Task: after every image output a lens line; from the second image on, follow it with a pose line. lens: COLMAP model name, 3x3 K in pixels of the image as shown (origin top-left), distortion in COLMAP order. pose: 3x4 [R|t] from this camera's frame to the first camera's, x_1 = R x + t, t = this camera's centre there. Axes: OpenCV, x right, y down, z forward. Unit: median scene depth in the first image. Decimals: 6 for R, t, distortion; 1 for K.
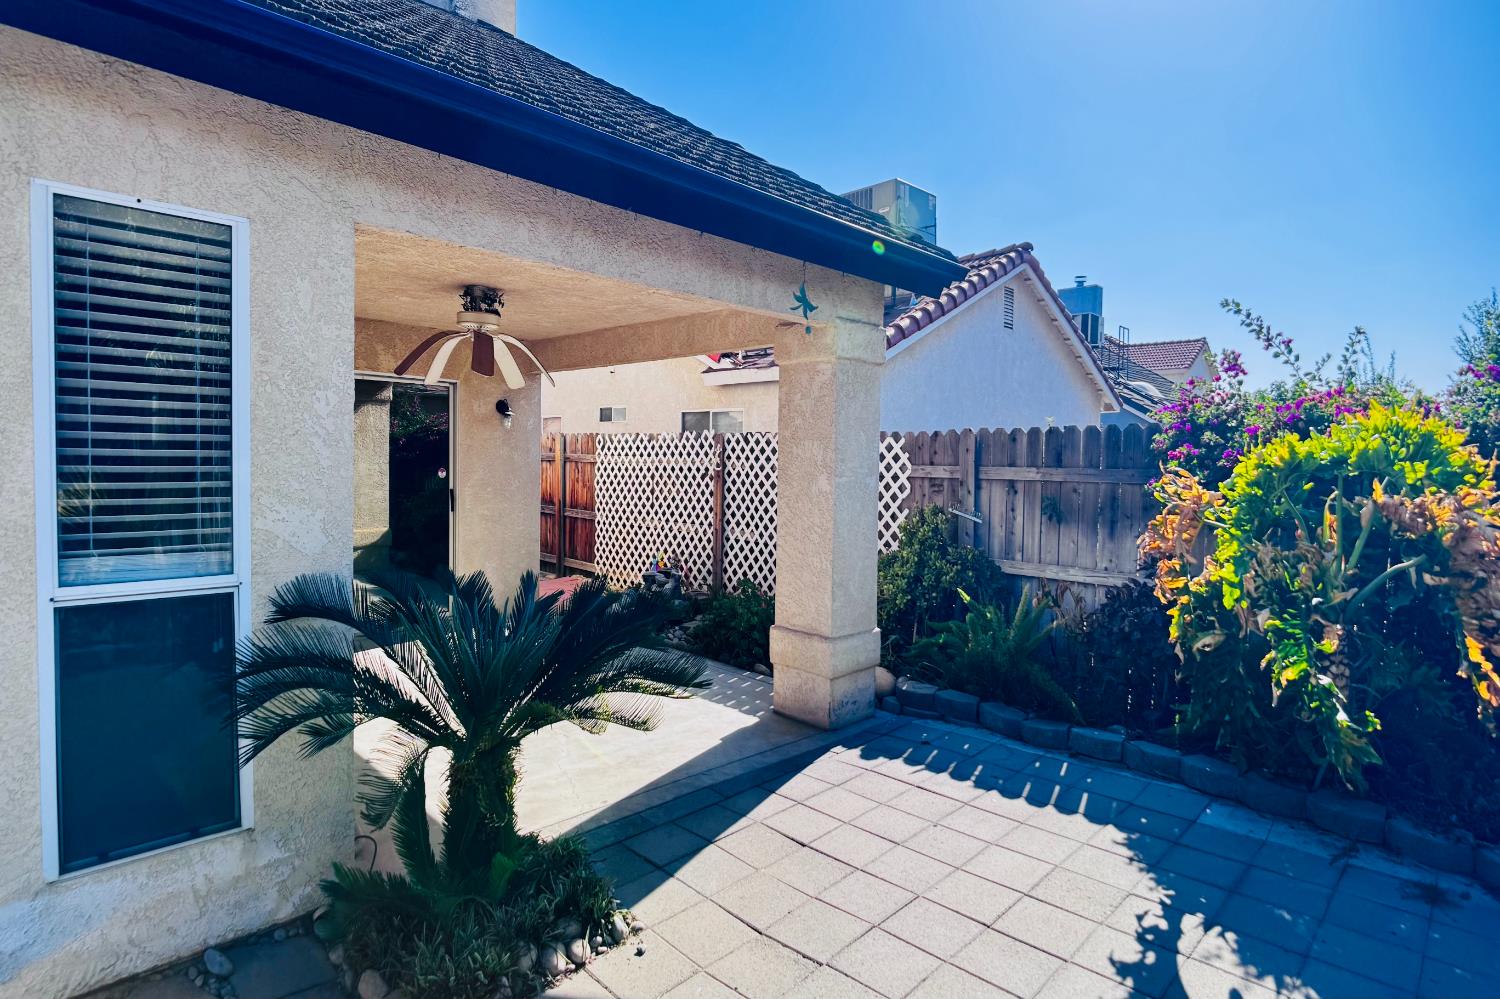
lens RADIAL K [[783.3, 0, 746.4], [0, 783.3, 496.2], [0, 0, 1]] dist [0.024186, -0.046691]
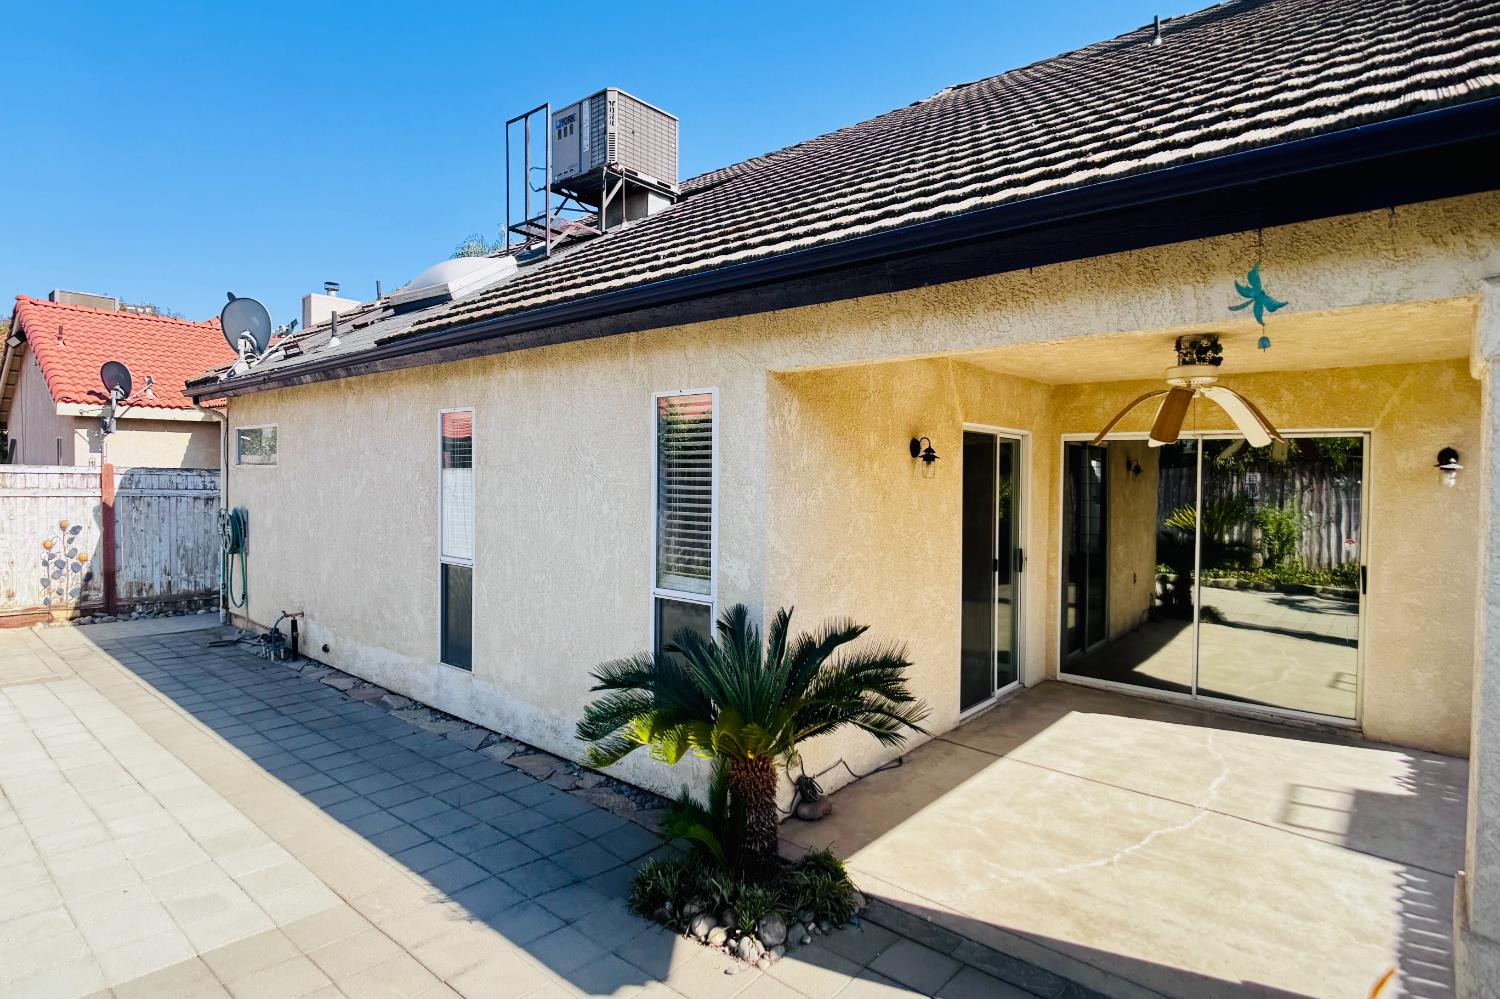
lens RADIAL K [[781.5, 0, 750.0], [0, 781.5, 499.5], [0, 0, 1]] dist [0.010890, -0.026155]
pose [[0.065705, 0.003209, -0.997834, 0.808379], [-0.058596, 0.998282, -0.000648, -0.087013], [0.996117, 0.058511, 0.065780, 0.740539]]
